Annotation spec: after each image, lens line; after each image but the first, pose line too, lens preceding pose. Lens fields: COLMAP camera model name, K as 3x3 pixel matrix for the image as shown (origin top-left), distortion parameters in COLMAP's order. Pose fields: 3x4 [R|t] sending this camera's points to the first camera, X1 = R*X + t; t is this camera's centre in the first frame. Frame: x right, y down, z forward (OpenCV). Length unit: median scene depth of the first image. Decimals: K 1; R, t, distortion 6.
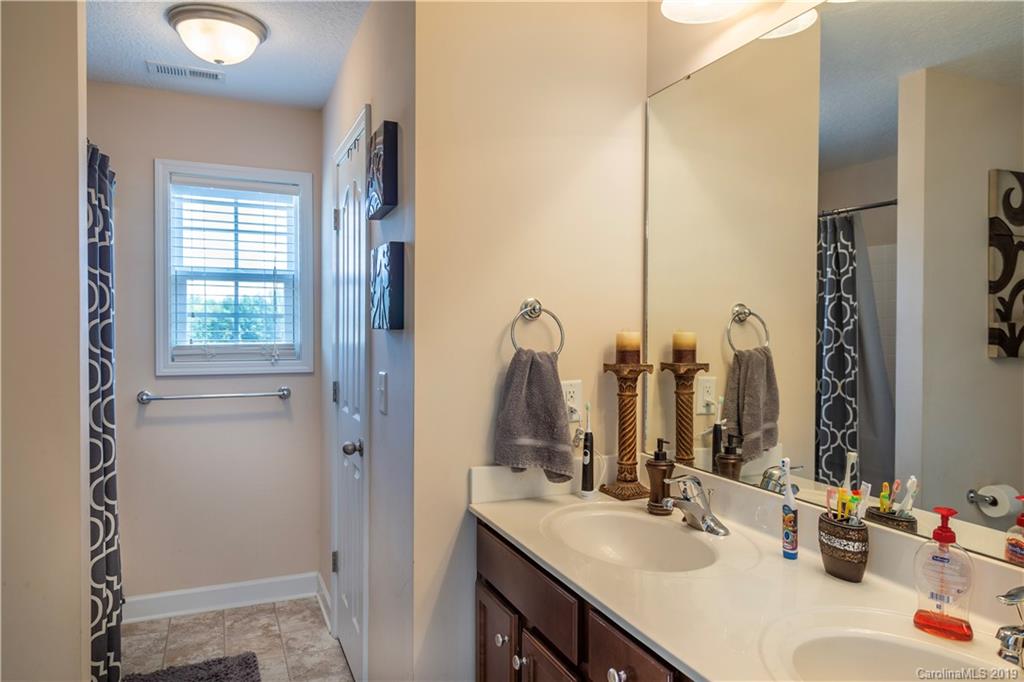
lens RADIAL K [[692.5, 0, 512.0], [0, 692.5, 341.0], [0, 0, 1]] dist [0.000325, -0.000926]
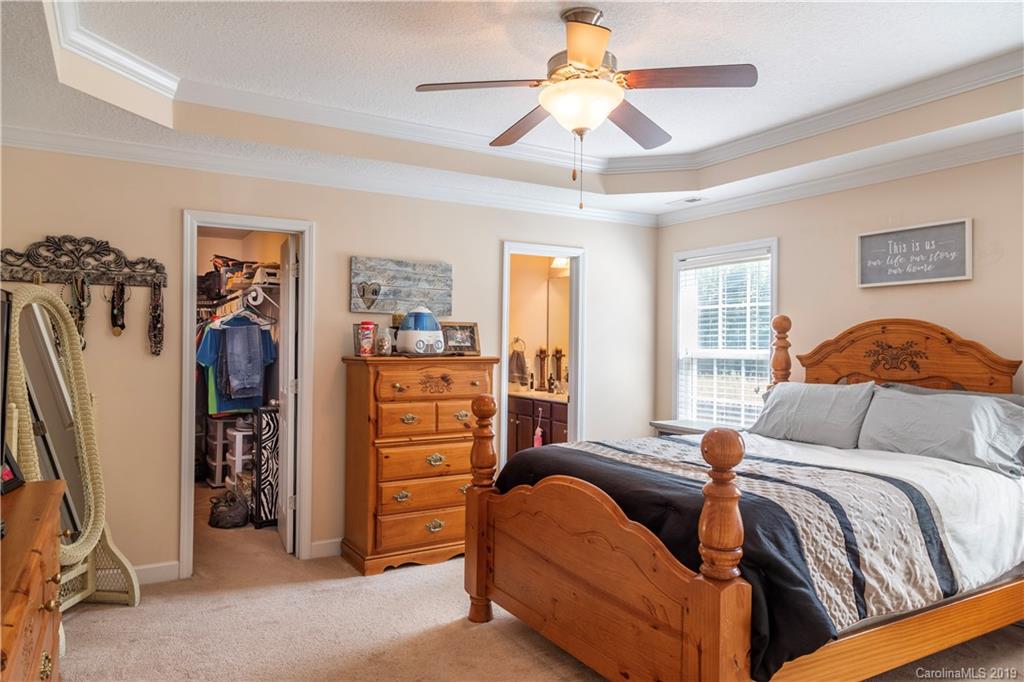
lens RADIAL K [[692.5, 0, 512.0], [0, 692.5, 341.0], [0, 0, 1]] dist [0.000325, -0.000926]
pose [[0.992174, 0.007209, 0.124656, -0.445802], [-0.004994, 0.999824, -0.018073, 0.029807], [-0.124764, 0.017309, 0.992035, -2.580189]]
